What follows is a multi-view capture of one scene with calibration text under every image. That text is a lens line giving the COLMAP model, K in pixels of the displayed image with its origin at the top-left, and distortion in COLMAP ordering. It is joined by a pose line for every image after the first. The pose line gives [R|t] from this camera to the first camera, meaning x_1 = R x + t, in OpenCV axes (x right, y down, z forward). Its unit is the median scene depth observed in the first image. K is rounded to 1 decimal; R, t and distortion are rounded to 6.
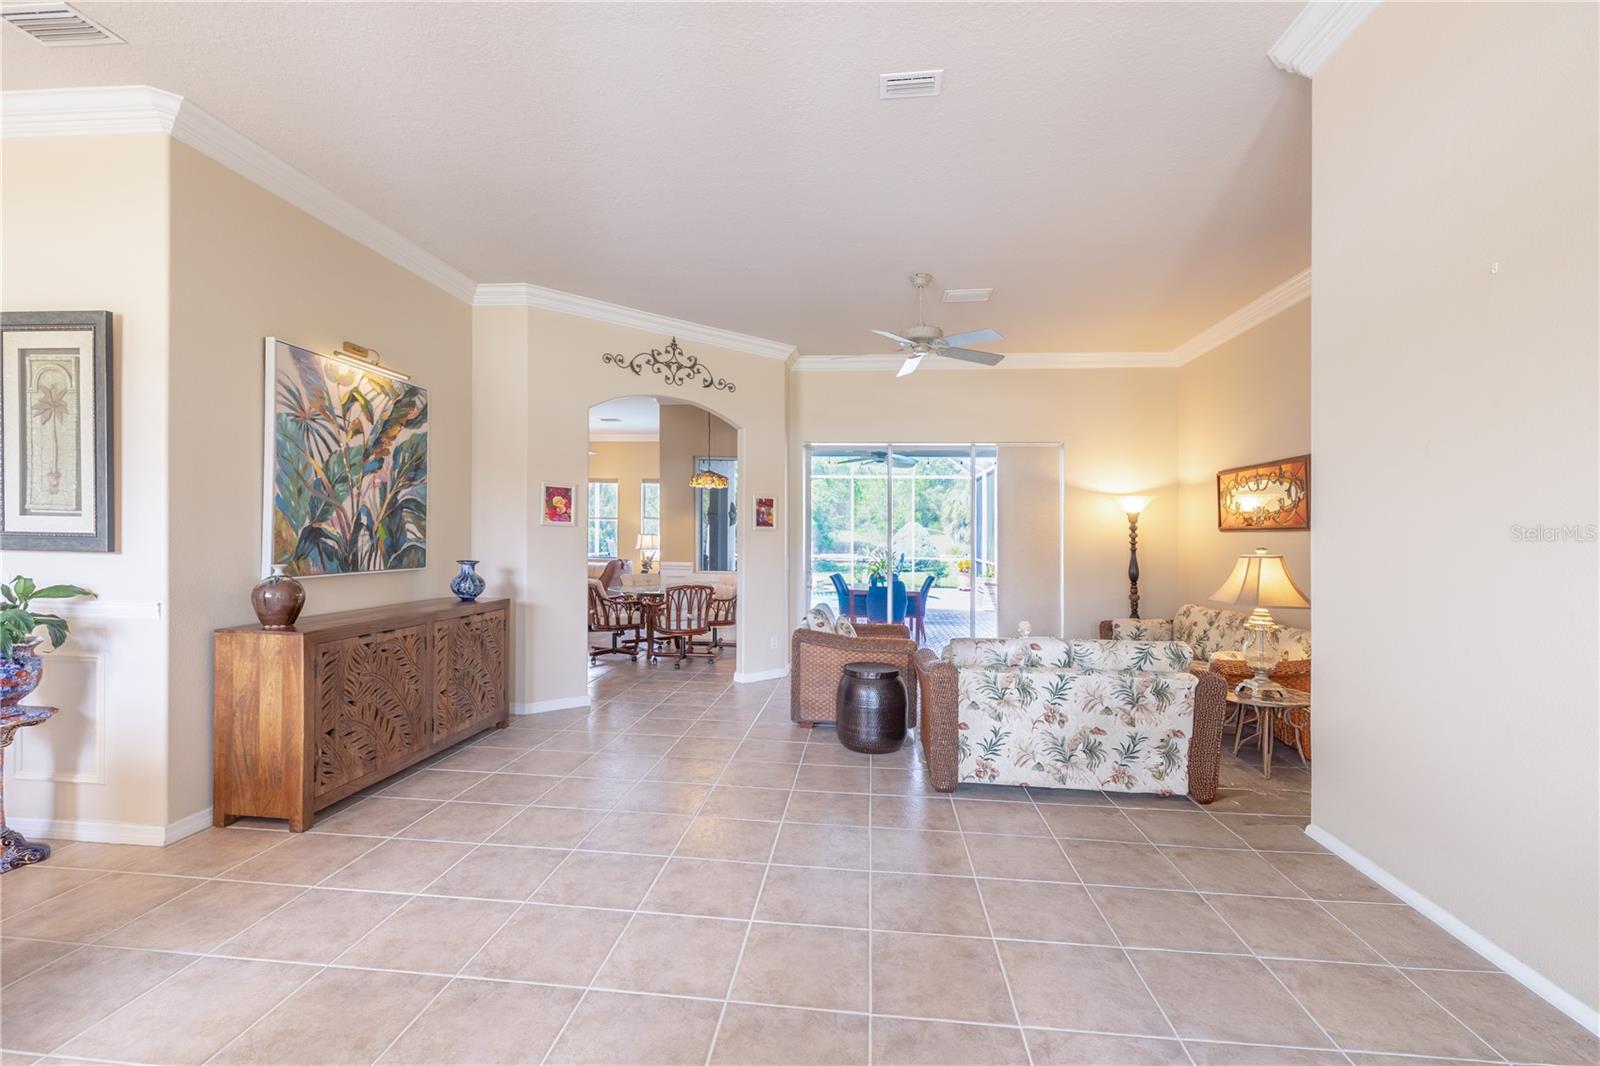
lens RADIAL K [[690.2, 0, 800.4], [0, 690.2, 536.1], [0, 0, 1]] dist [-0.001970, 0.000001]
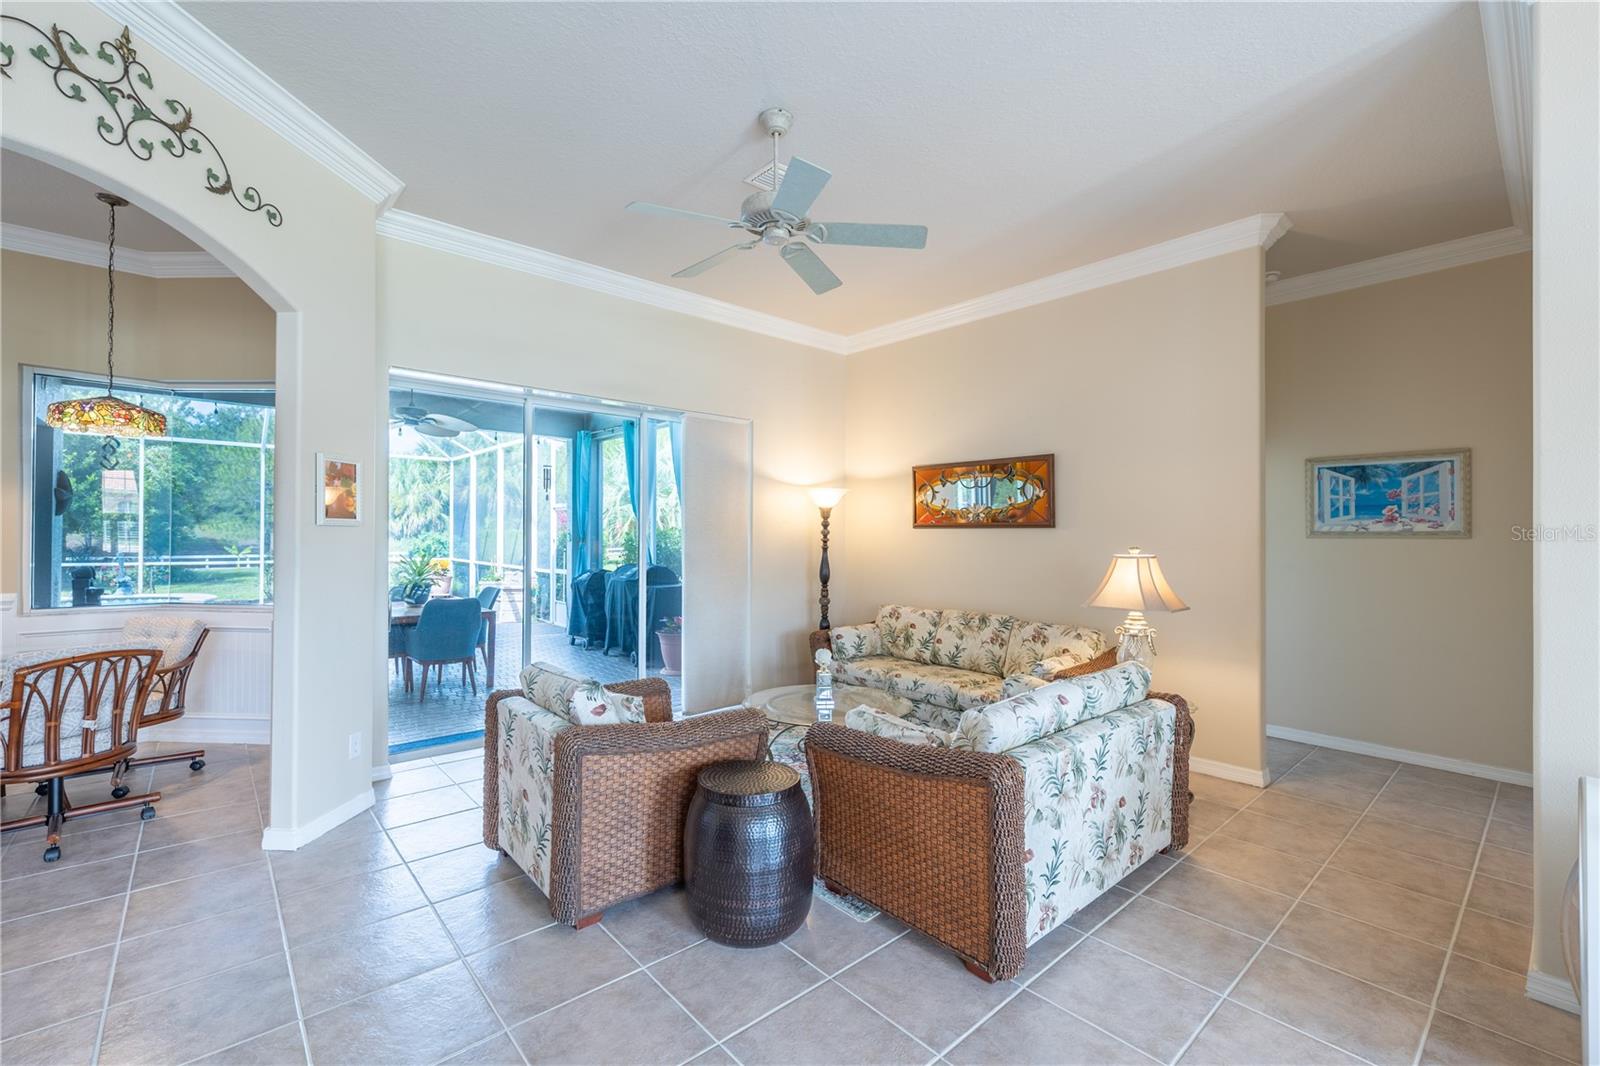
lens RADIAL K [[690.2, 0, 843.2], [0, 690.2, 526.3], [0, 0, 1]] dist [-0.001970, 0.000001]
pose [[0.674238, 0.001009, 0.738513, -0.190965], [0.002733, 0.999989, -0.003861, -0.005660], [-0.738509, 0.004622, 0.674228, 0.429805]]
